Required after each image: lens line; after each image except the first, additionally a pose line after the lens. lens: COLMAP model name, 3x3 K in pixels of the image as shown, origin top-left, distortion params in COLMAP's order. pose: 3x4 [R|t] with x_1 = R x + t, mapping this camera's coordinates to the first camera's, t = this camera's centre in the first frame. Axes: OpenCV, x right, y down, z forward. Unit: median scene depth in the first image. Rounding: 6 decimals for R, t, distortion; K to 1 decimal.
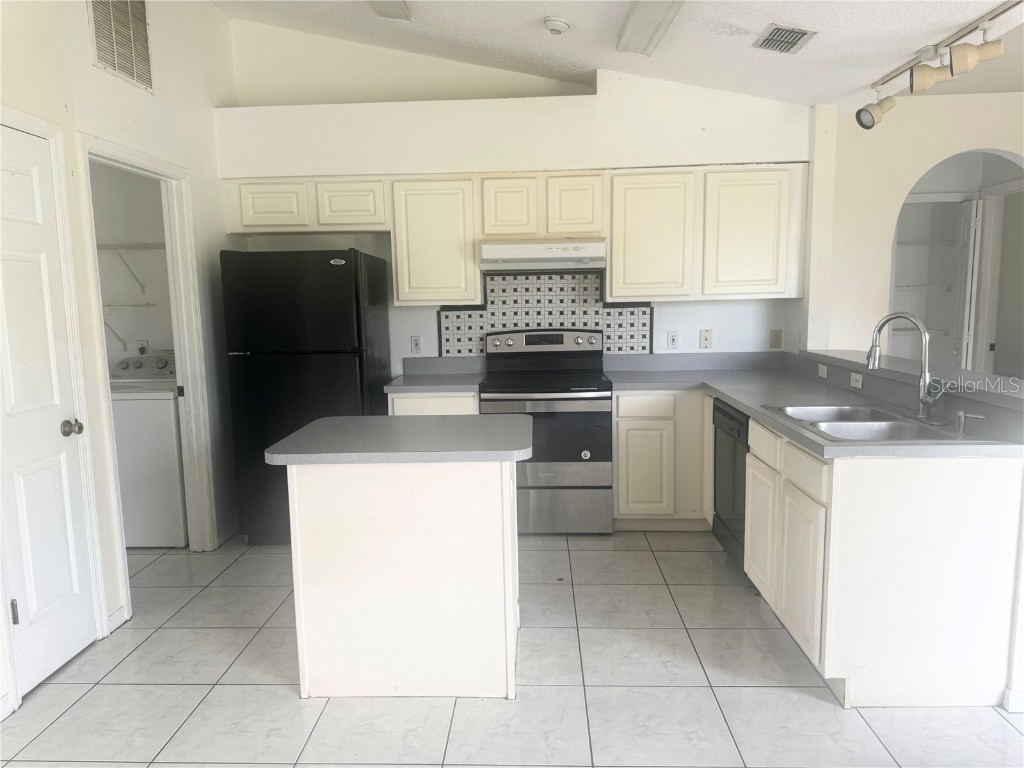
lens RADIAL K [[726.3, 0, 510.5], [0, 726.3, 380.3], [0, 0, 1]] dist [0.072983, -0.102953]
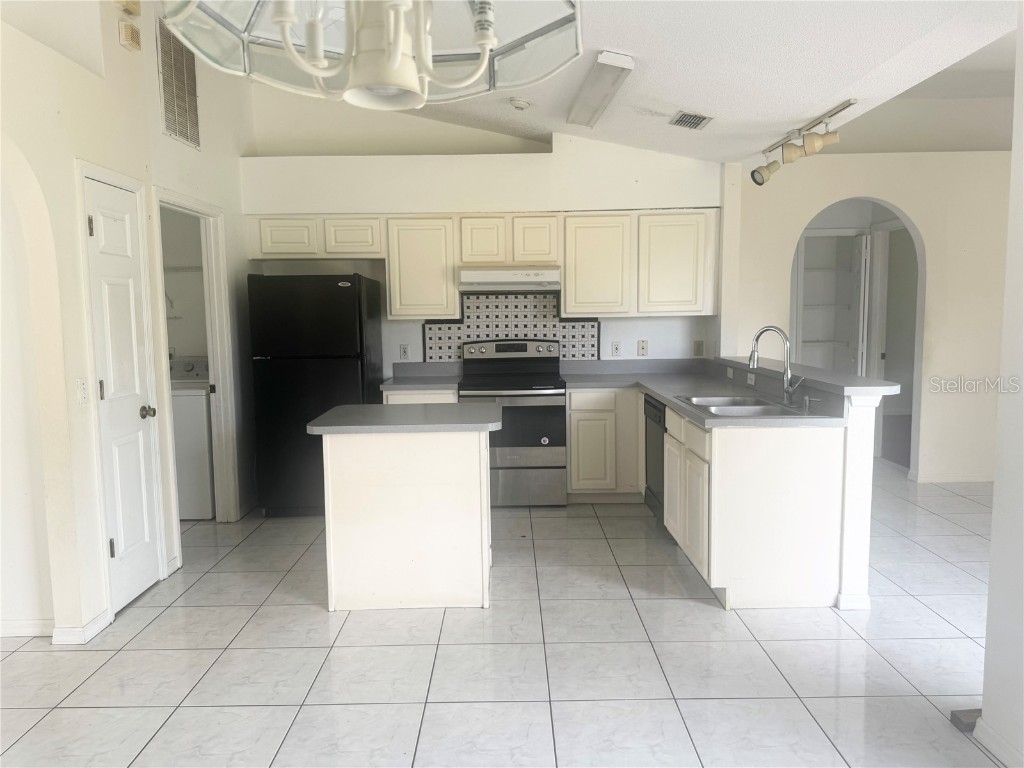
lens RADIAL K [[726.3, 0, 510.5], [0, 726.3, 380.3], [0, 0, 1]] dist [0.072983, -0.102953]
pose [[0.999045, 0.000941, 0.043680, -0.008572], [-0.000093, 0.999812, -0.019415, 0.024355], [-0.043690, 0.019393, 0.998857, -0.238732]]
